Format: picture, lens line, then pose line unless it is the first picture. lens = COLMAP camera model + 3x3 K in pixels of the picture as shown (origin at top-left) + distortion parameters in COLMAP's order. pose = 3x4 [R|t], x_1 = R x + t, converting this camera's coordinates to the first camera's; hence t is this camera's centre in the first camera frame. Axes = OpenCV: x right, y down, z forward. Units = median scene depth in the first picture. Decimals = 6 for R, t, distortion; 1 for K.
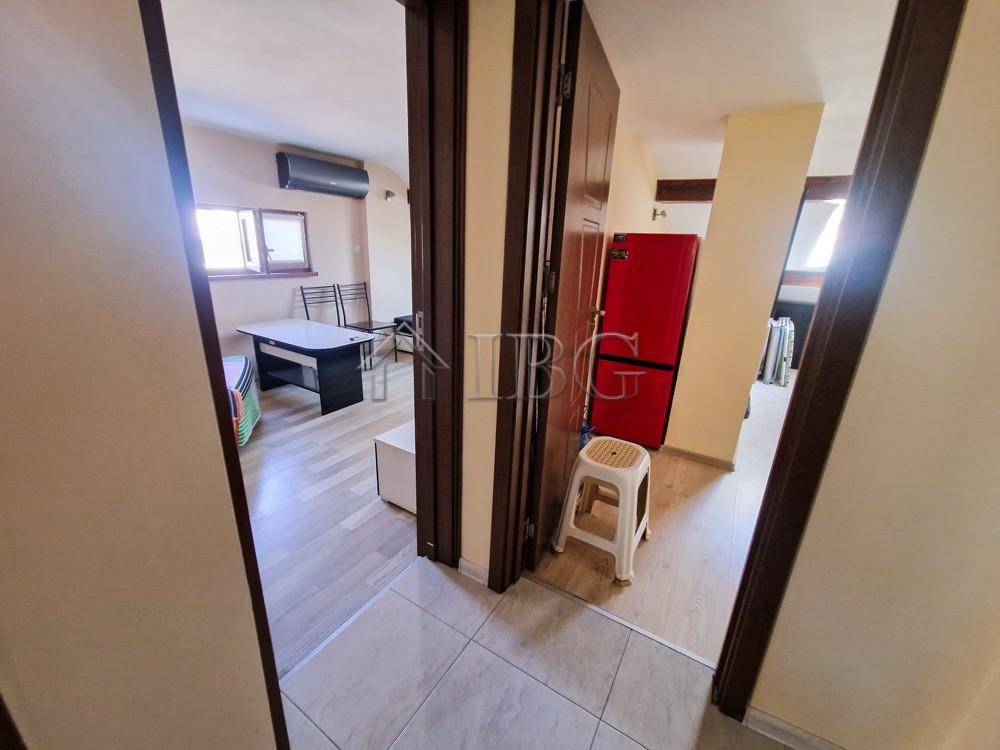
lens RADIAL K [[414.2, 0, 496.0], [0, 414.2, 377.1], [0, 0, 1]] dist [-0.003074, -0.000471]
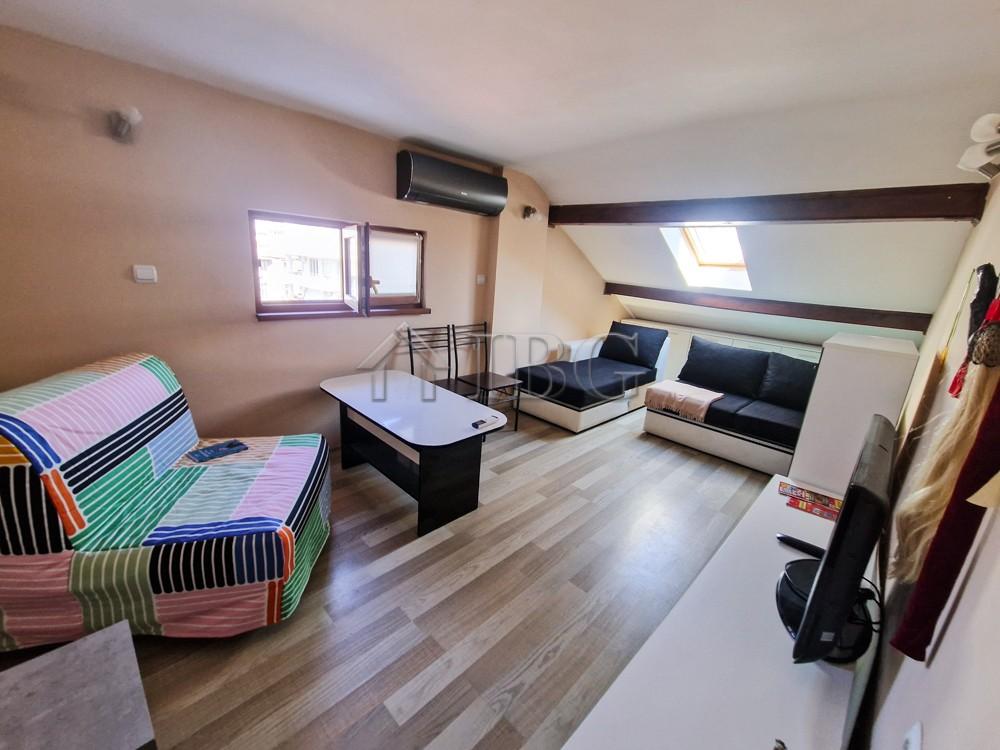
lens RADIAL K [[414.2, 0, 496.0], [0, 414.2, 377.1], [0, 0, 1]] dist [-0.003074, -0.000471]
pose [[0.974558, 0.088863, -0.205767, -0.157959], [-0.099706, 0.994091, -0.042918, -0.117302], [0.200737, 0.062343, 0.977659, 0.311702]]
